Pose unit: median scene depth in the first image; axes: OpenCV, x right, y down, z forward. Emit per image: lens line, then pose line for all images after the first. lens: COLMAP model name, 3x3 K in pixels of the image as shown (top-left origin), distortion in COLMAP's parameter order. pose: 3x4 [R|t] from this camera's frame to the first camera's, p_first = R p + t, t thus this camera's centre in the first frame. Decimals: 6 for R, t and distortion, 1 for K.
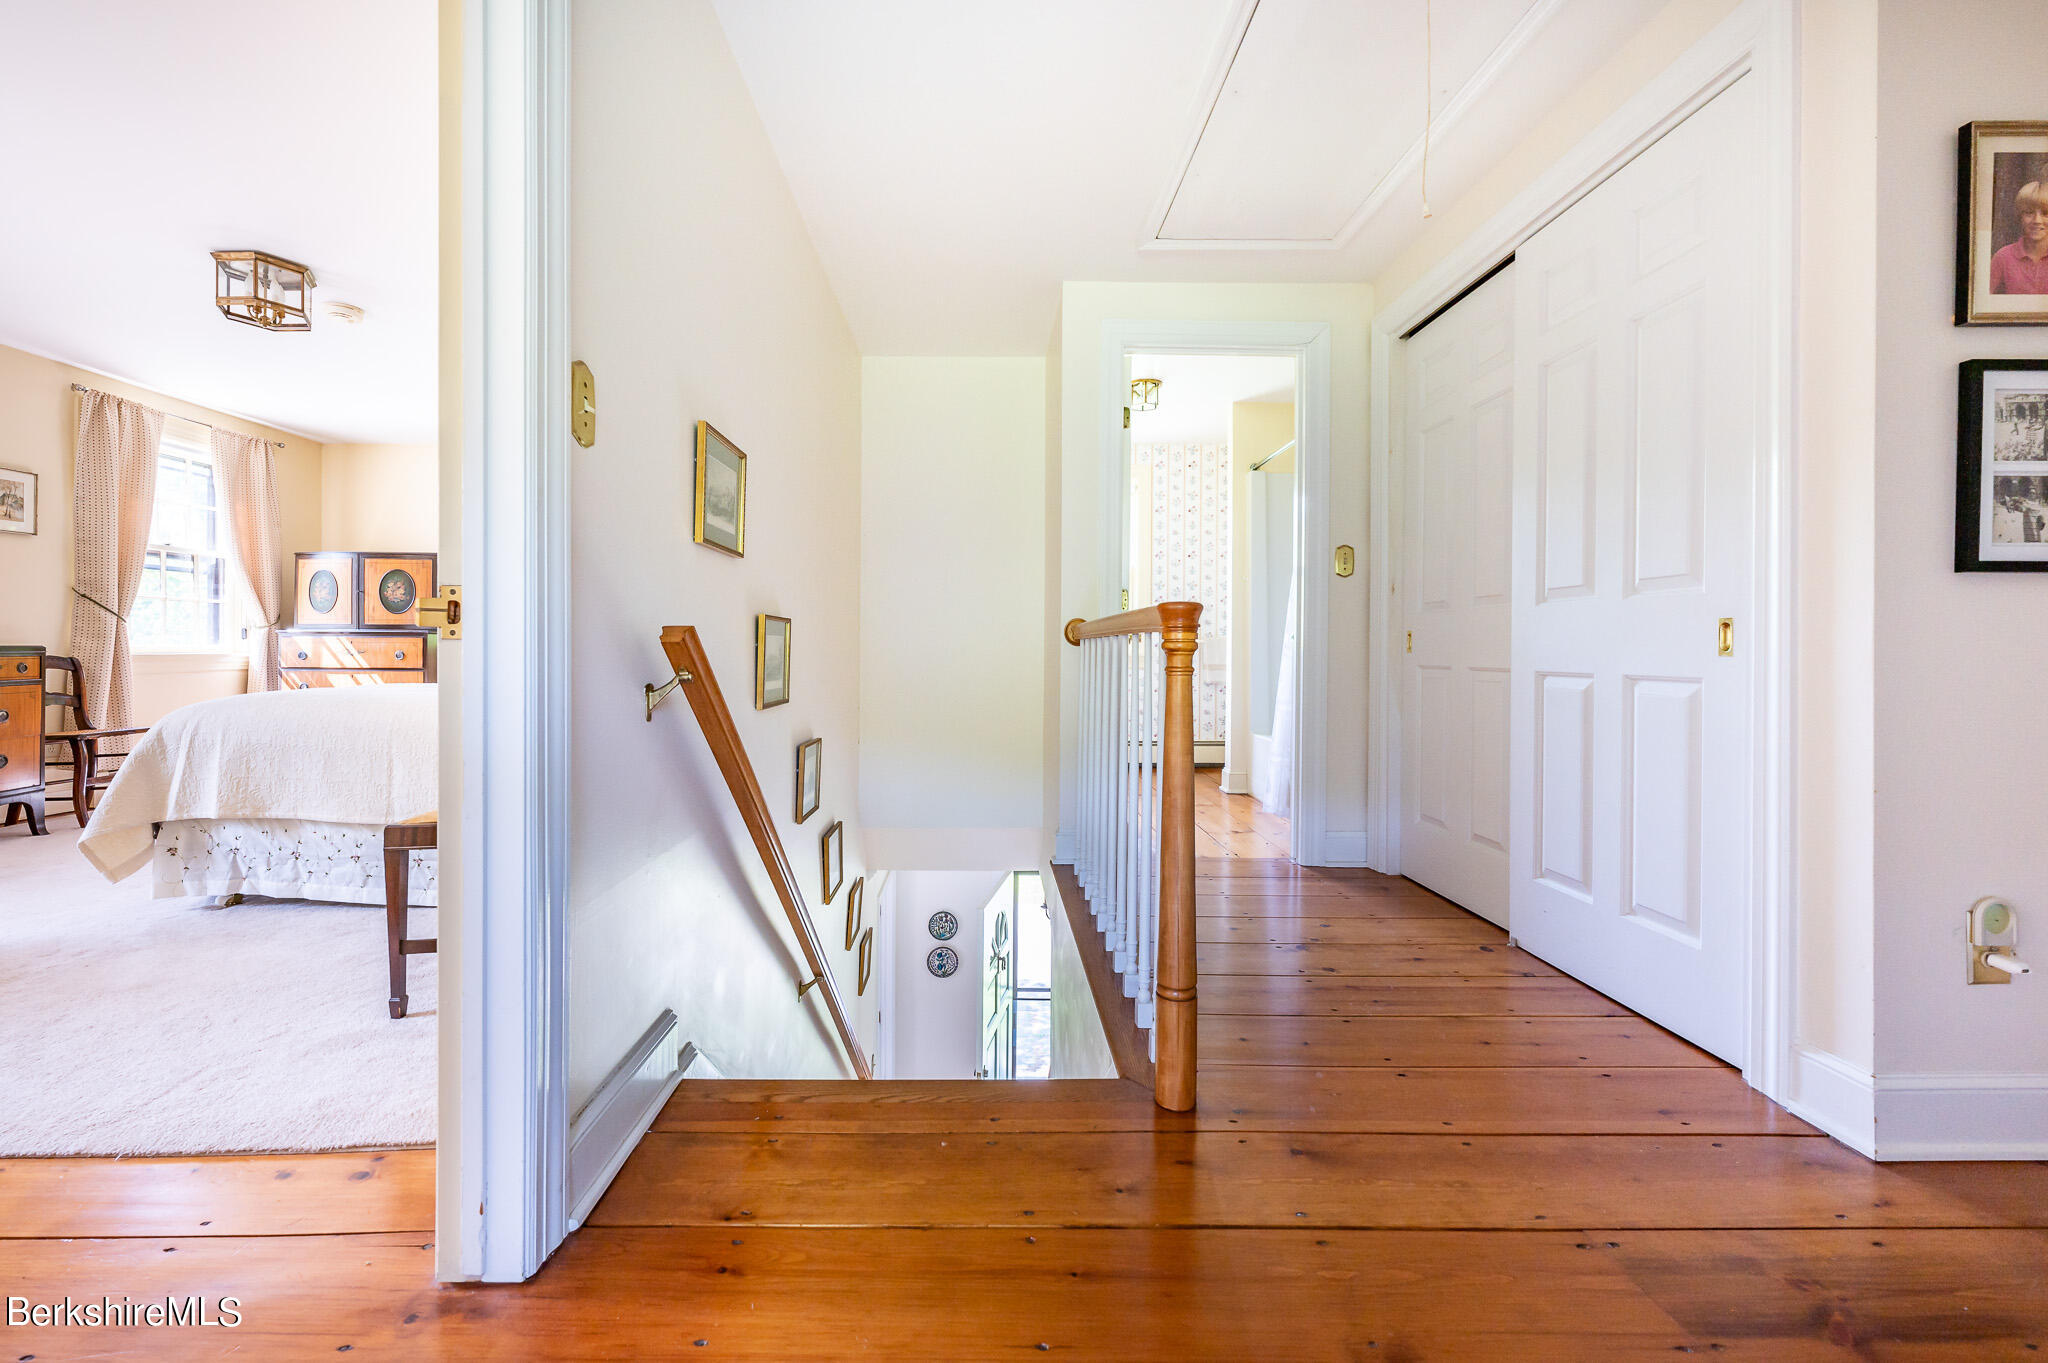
lens RADIAL K [[867.9, 0, 1019.0], [0, 867.9, 652.2], [0, 0, 1]] dist [-0.000183, 0.000417]
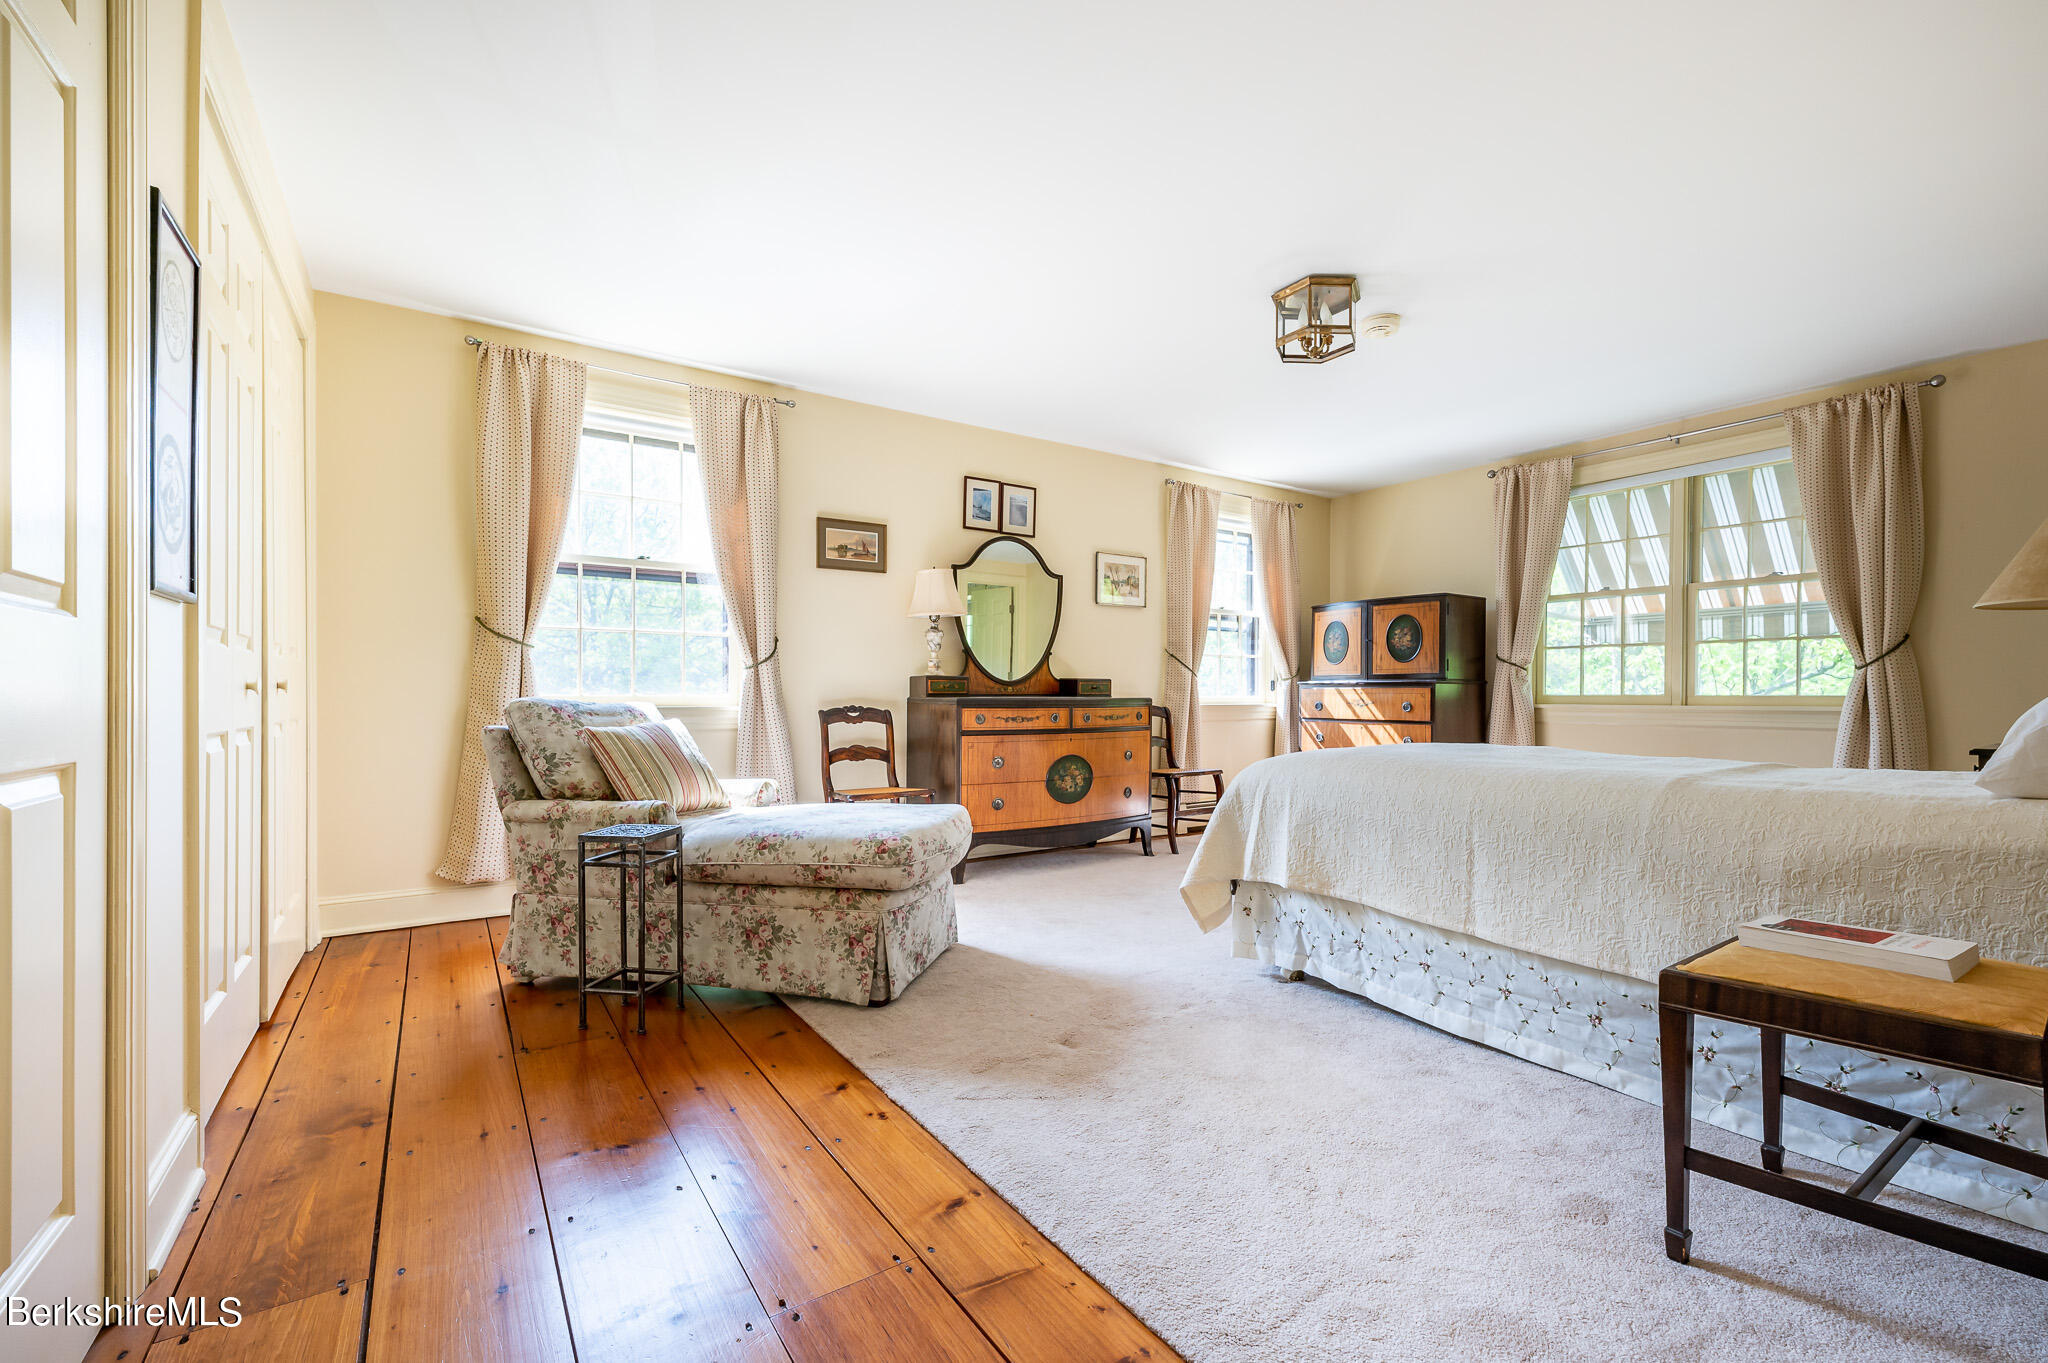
lens RADIAL K [[872.2, 0, 1036.4], [0, 872.2, 683.6], [0, 0, 1]] dist [0.000747, 0.000212]
pose [[0.572587, -0.013210, -0.819737, -0.212672], [-0.001730, 0.999848, -0.017322, -0.005541], [0.819842, 0.011336, 0.572478, 0.169644]]
